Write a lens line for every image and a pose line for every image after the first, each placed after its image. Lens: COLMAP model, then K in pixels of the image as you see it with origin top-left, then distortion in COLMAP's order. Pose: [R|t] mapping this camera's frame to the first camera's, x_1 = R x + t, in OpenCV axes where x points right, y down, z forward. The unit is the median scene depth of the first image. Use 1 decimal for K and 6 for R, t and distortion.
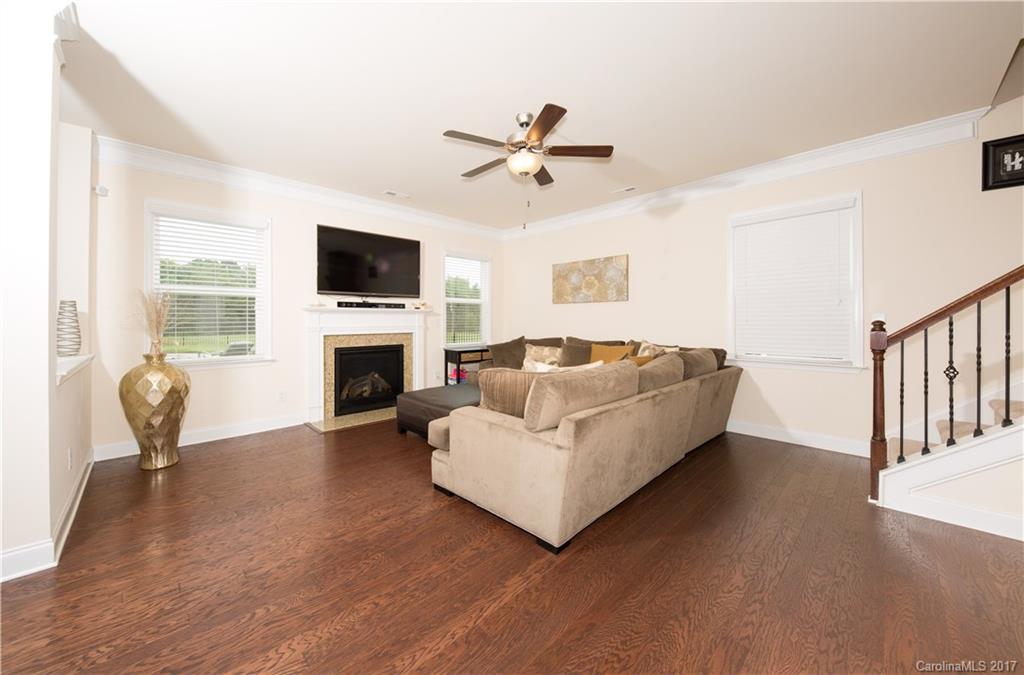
lens RADIAL K [[362.1, 0, 488.0], [0, 362.1, 320.6], [0, 0, 1]] dist [0.000783, 0.000037]
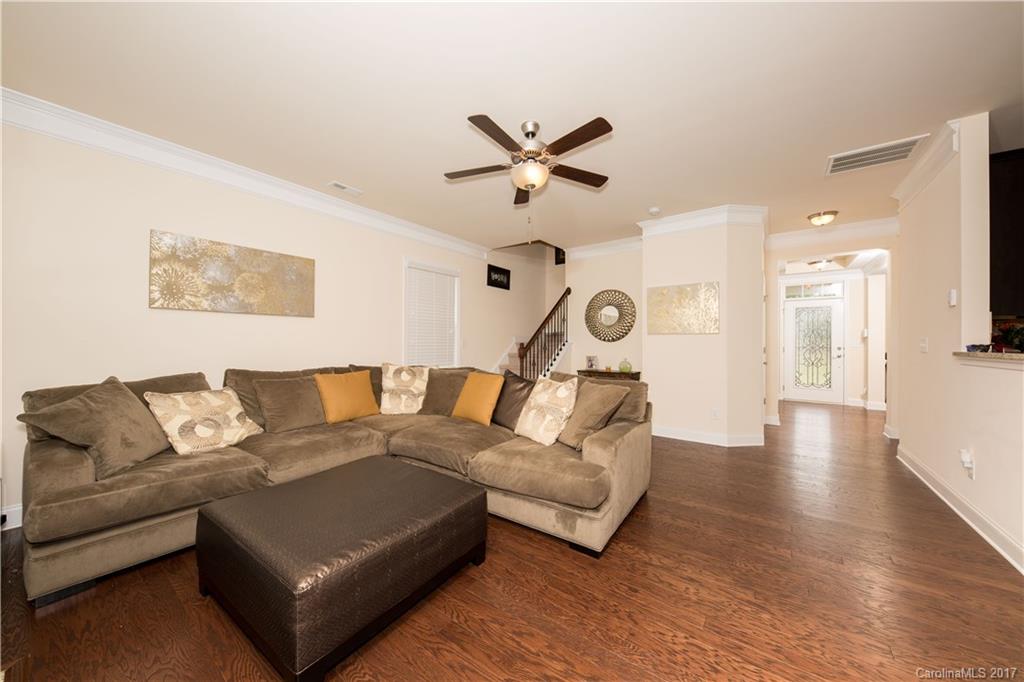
lens RADIAL K [[353.4, 0, 515.8], [0, 353.4, 340.6], [0, 0, 1]] dist [-0.001734, -0.000266]
pose [[-0.191372, 0.007757, 0.981487, -0.825212], [-0.001512, 0.999965, -0.008198, 0.002550], [-0.981516, -0.003053, -0.191354, 1.268873]]
